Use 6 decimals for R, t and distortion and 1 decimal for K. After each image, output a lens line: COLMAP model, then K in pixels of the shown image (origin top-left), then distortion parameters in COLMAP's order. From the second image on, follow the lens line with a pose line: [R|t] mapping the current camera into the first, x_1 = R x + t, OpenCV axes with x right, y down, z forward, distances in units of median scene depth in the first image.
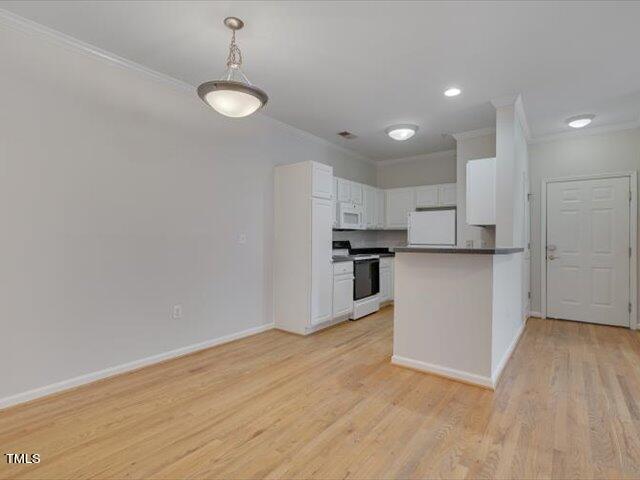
lens RADIAL K [[328.2, 0, 324.5], [0, 328.2, 235.5], [0, 0, 1]] dist [0.000783, -0.000175]
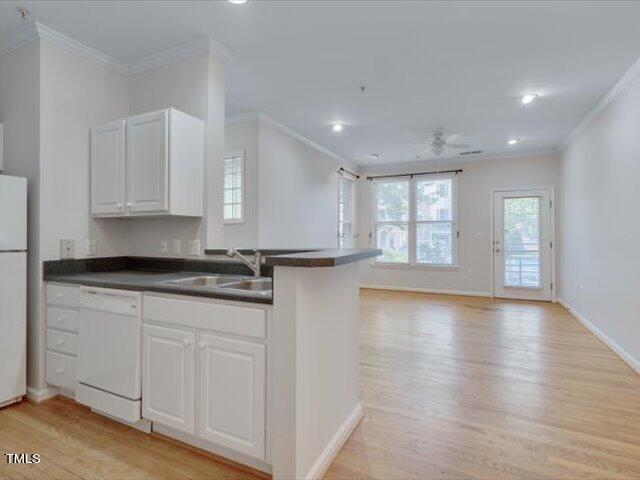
lens RADIAL K [[328.2, 0, 324.5], [0, 328.2, 235.5], [0, 0, 1]] dist [0.000783, -0.000175]
pose [[-0.197048, -0.005864, 0.980376, -0.190480], [-0.010602, 0.999936, 0.003850, 0.000487], [-0.980337, -0.009636, -0.197097, 0.796464]]
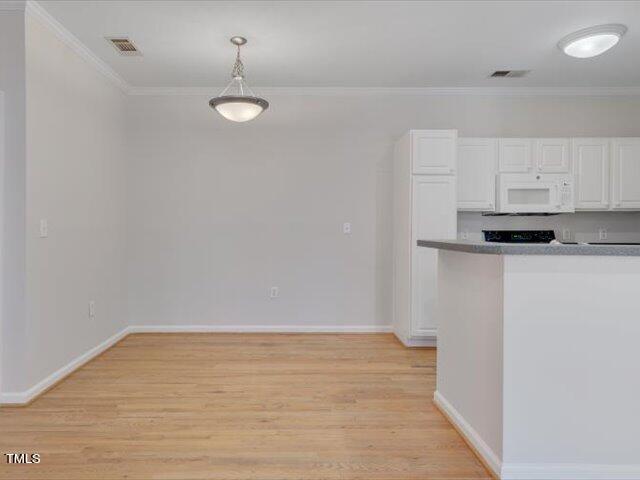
lens RADIAL K [[407.0, 0, 289.4], [0, 407.0, 226.0], [0, 0, 1]] dist [0.000304, -0.000708]
pose [[0.599704, -0.001902, -0.800219, 0.551189], [0.010114, 0.999935, 0.005203, -0.001854], [0.800158, -0.011214, 0.599685, 0.160626]]
